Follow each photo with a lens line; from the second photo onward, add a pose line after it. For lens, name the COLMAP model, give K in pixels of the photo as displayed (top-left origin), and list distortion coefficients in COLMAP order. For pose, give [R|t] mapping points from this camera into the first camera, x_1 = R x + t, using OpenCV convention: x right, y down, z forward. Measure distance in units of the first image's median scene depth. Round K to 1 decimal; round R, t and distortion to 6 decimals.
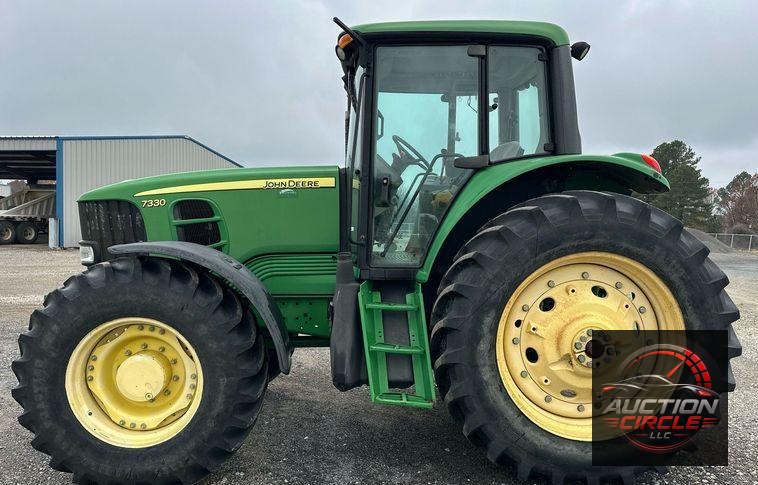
lens RADIAL K [[613.7, 0, 378.0], [0, 613.7, 262.5], [0, 0, 1]] dist [0.194579, -0.349931]
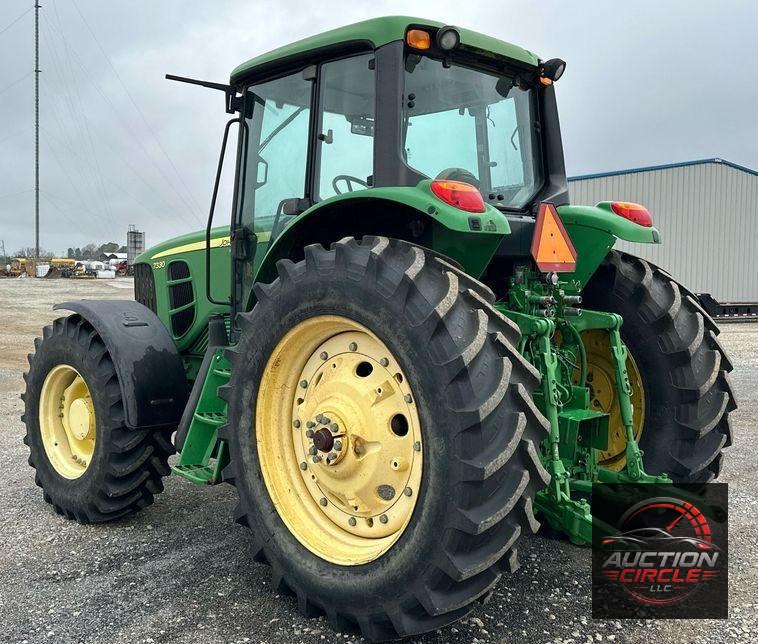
lens RADIAL K [[885.6, 0, 379.0], [0, 885.6, 322.0], [0, 0, 1]] dist [0.153082, -0.006800]
pose [[0.661460, 0.021745, -0.749665, 1.194044], [-0.038504, 0.999246, -0.004989, -0.005583], [0.748991, 0.032165, 0.661798, 0.310592]]
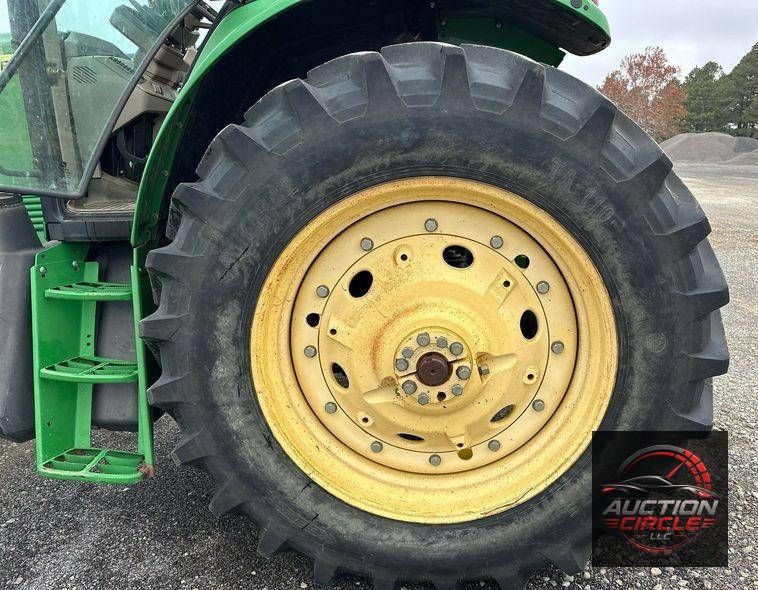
lens RADIAL K [[565.1, 0, 425.6], [0, 565.1, 319.4], [0, 0, 1]] dist [0.077468, -0.001522]
pose [[0.996938, -0.019711, -0.075669, 0.369611], [0.034874, 0.978214, 0.204651, 0.000600], [0.069986, -0.206663, 0.975906, 0.539460]]
